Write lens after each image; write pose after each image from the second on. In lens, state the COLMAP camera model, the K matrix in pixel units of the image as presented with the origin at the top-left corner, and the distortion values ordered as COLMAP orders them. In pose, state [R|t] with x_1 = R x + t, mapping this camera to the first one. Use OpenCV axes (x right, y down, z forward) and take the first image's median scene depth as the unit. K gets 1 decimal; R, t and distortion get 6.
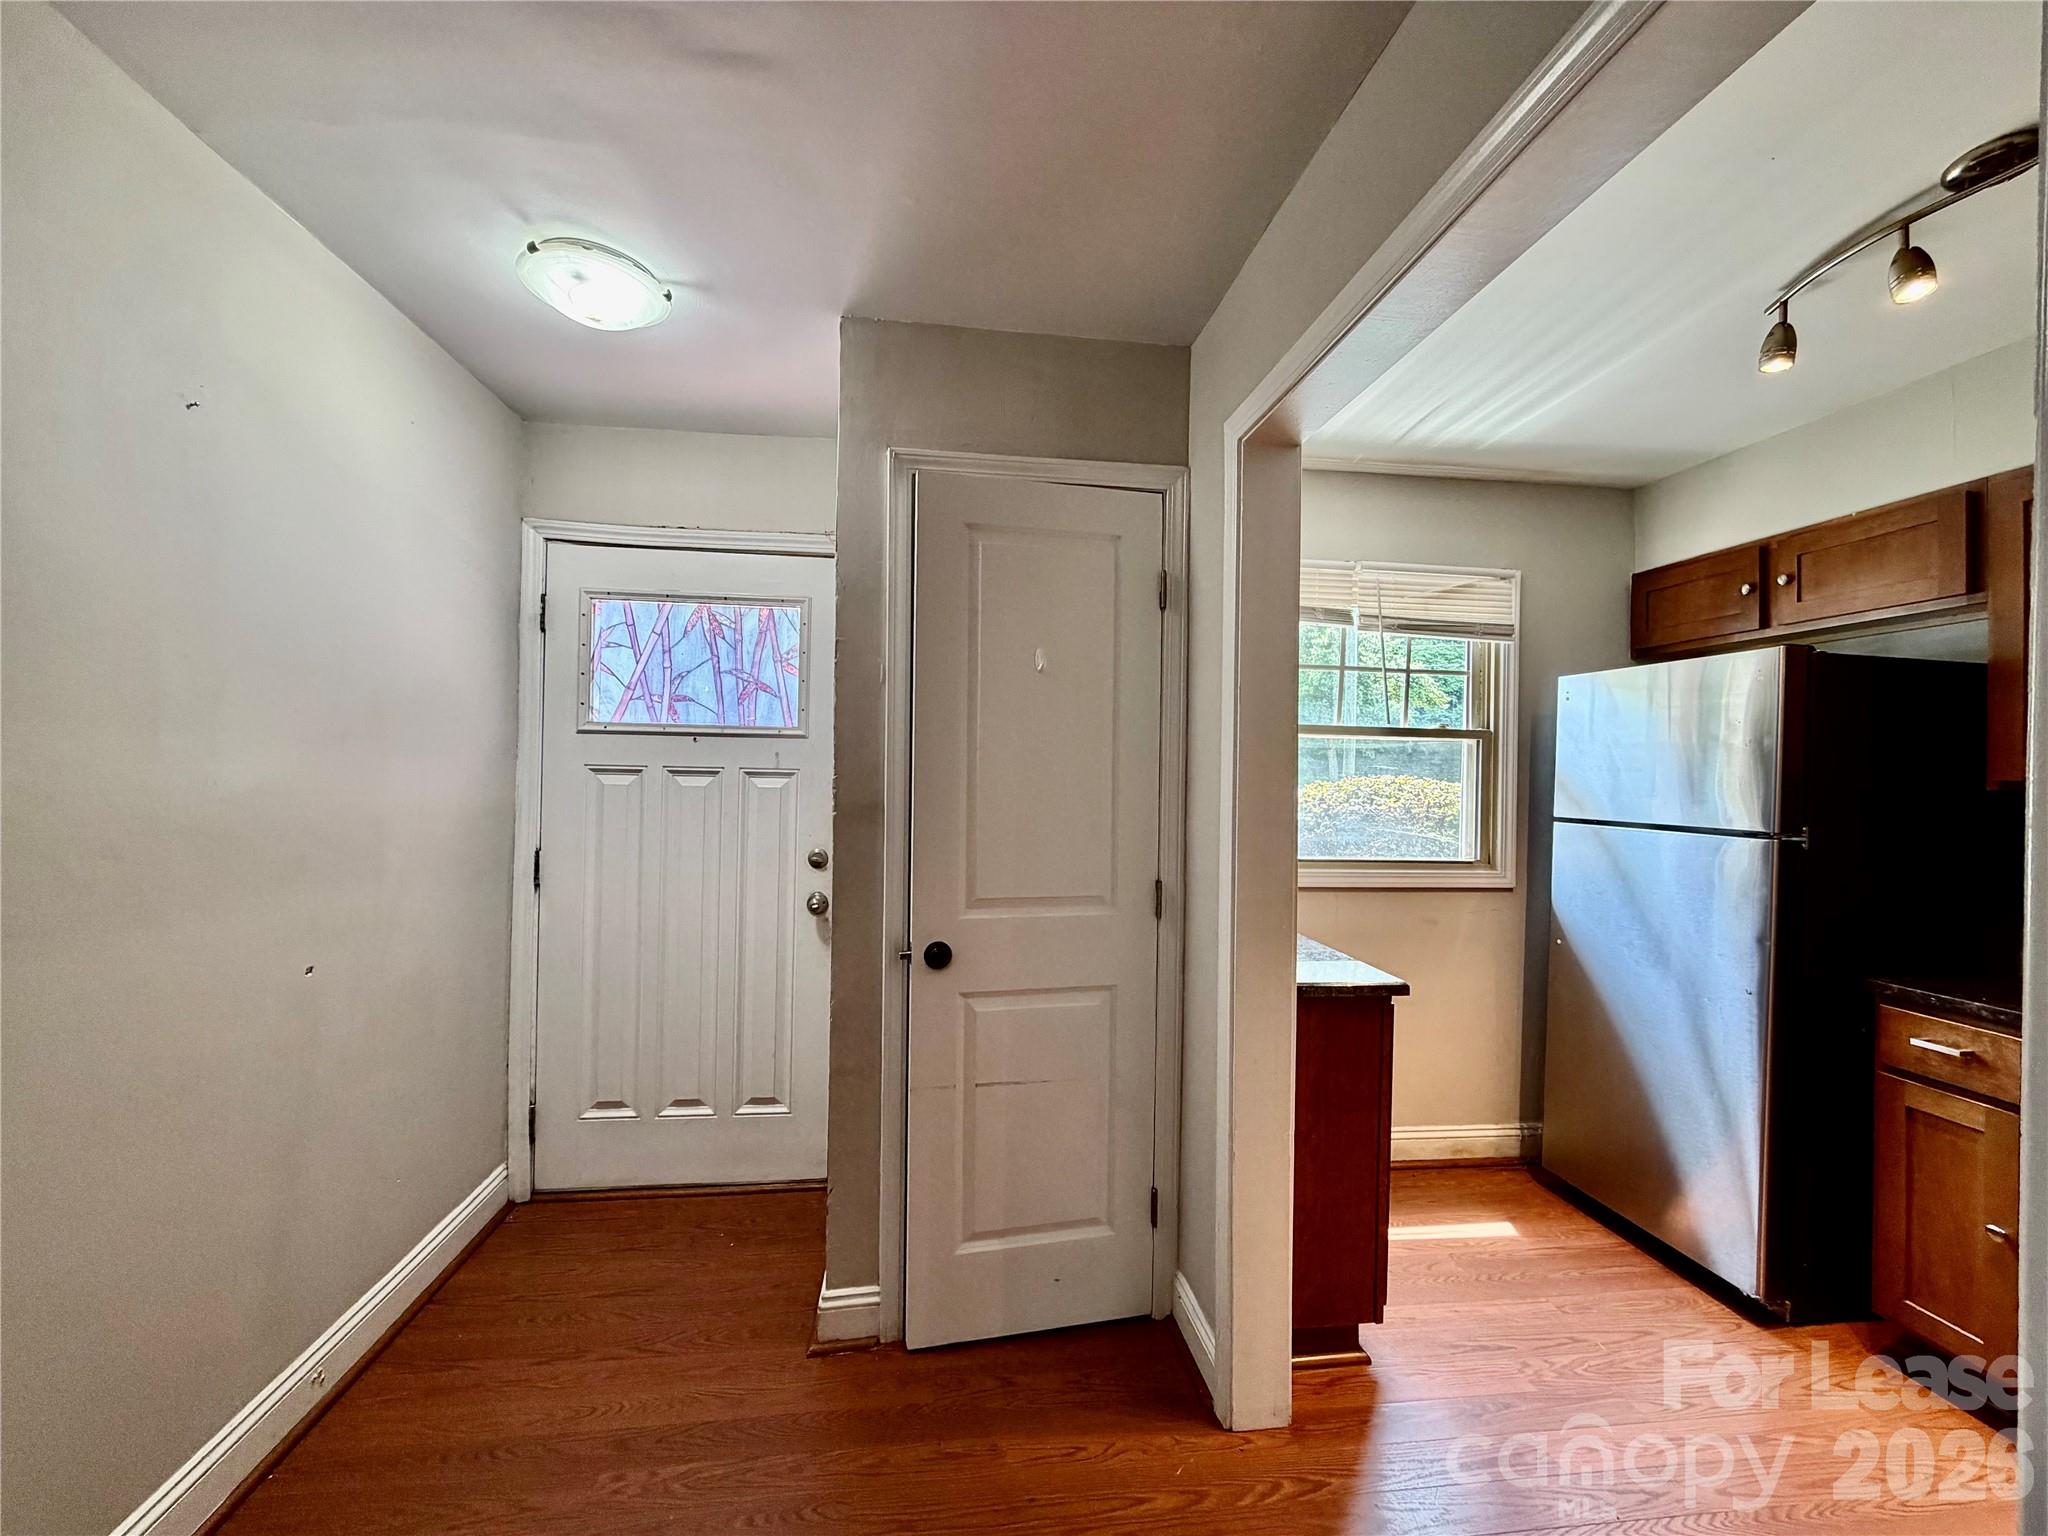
lens RADIAL K [[844.6, 0, 1033.7], [0, 844.6, 770.7], [0, 0, 1]] dist [-0.000448, -0.000324]
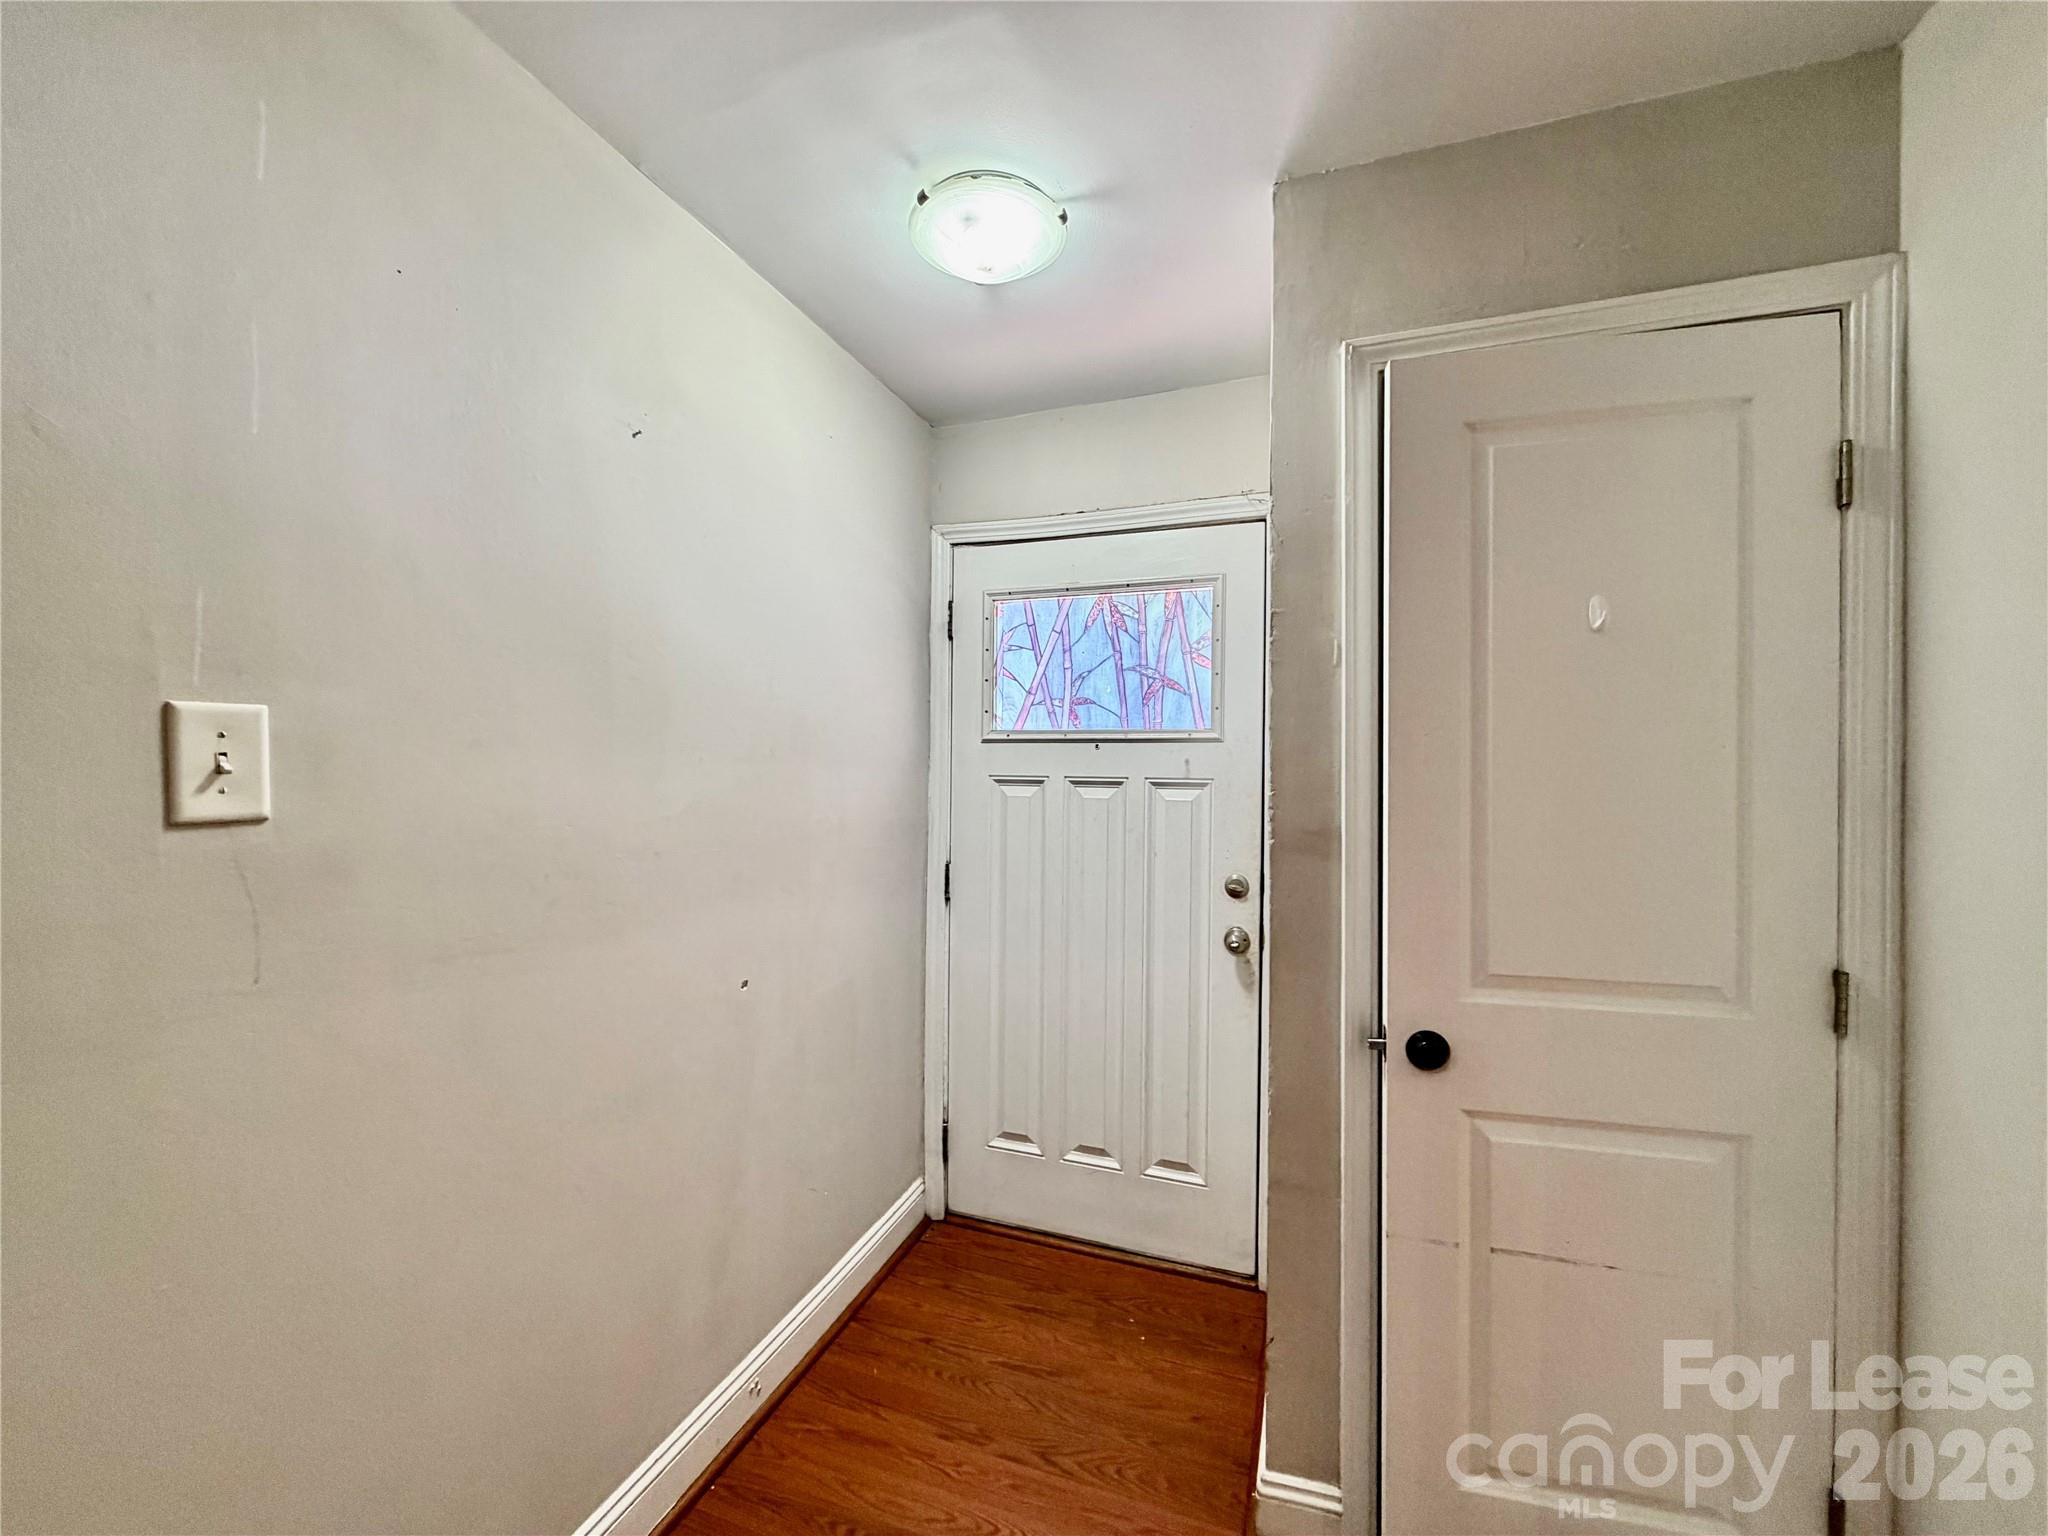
lens RADIAL K [[849.6, 0, 1003.8], [0, 849.6, 770.1], [0, 0, 1]] dist [0.000940, -0.000207]
pose [[0.883325, -0.009328, -0.468668, -0.067551], [0.008557, 0.999956, -0.003774, -0.009454], [0.468683, -0.000677, 0.883366, 0.160887]]
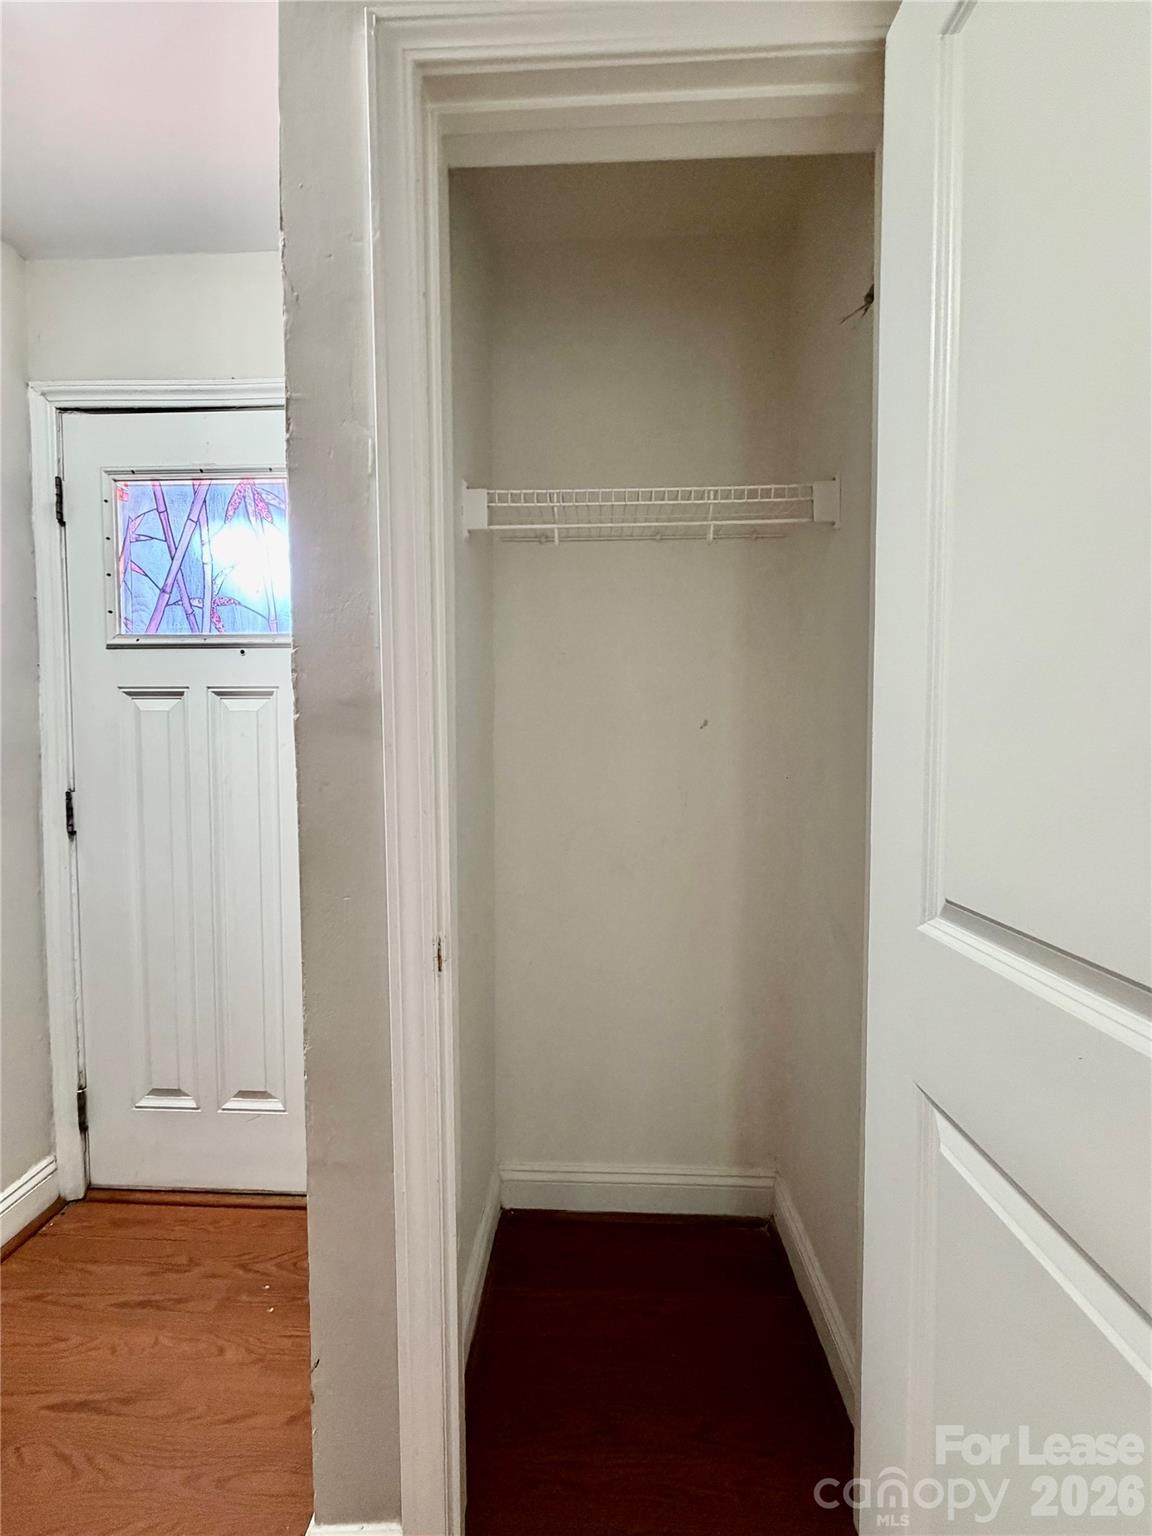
lens RADIAL K [[637.2, 0, 580.4], [0, 637.2, 764.8], [0, 0, 1]] dist [0.000940, -0.000207]
pose [[0.985251, -0.011826, -0.170704, 0.016993], [0.019070, 0.998983, 0.040856, 0.052206], [0.170047, -0.043508, 0.984475, 0.466707]]
